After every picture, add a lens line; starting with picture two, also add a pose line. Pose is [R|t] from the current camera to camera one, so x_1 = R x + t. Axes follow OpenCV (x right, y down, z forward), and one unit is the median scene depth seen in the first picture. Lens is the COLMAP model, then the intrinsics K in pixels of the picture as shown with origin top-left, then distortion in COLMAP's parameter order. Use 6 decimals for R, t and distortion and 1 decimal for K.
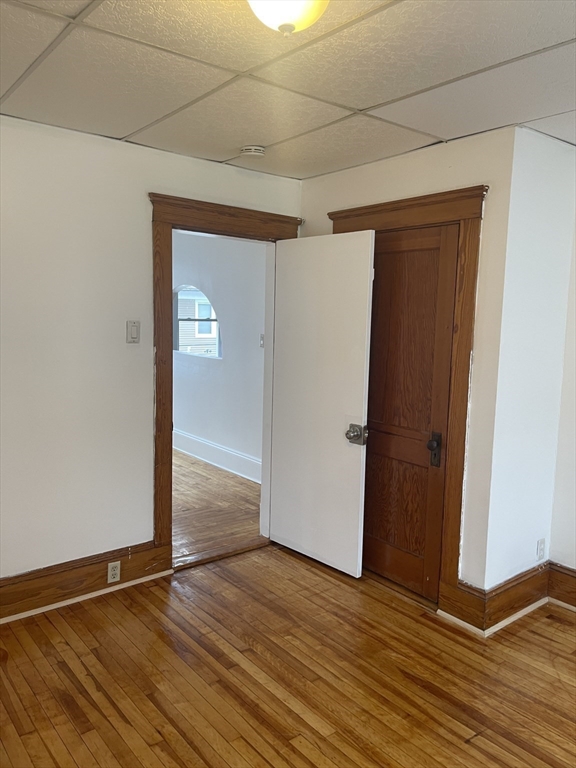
lens RADIAL K [[575.8, 0, 290.2], [0, 575.8, 388.2], [0, 0, 1]] dist [0.072830, -0.099871]
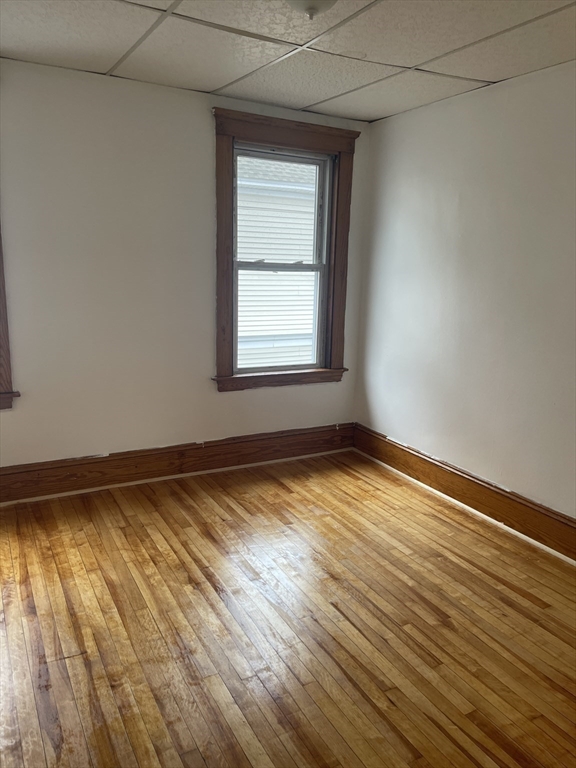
lens RADIAL K [[575.8, 0, 295.2], [0, 575.8, 392.2], [0, 0, 1]] dist [0.072830, -0.099871]
pose [[-0.982187, -0.093347, 0.163082, -0.172511], [-0.033432, 0.940846, 0.337182, -0.167774], [-0.184910, 0.325723, -0.927207, 1.648895]]
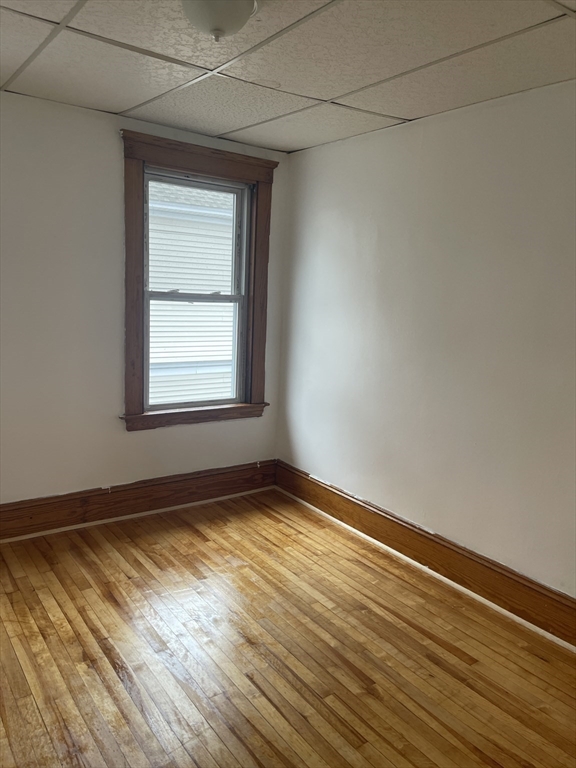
lens RADIAL K [[575.8, 0, 295.2], [0, 575.8, 388.4], [0, 0, 1]] dist [0.072830, -0.099871]
pose [[-0.995750, -0.081748, 0.042418, -0.183039], [-0.066182, 0.955427, 0.287713, -0.180933], [-0.064048, 0.283683, -0.956777, 1.549831]]
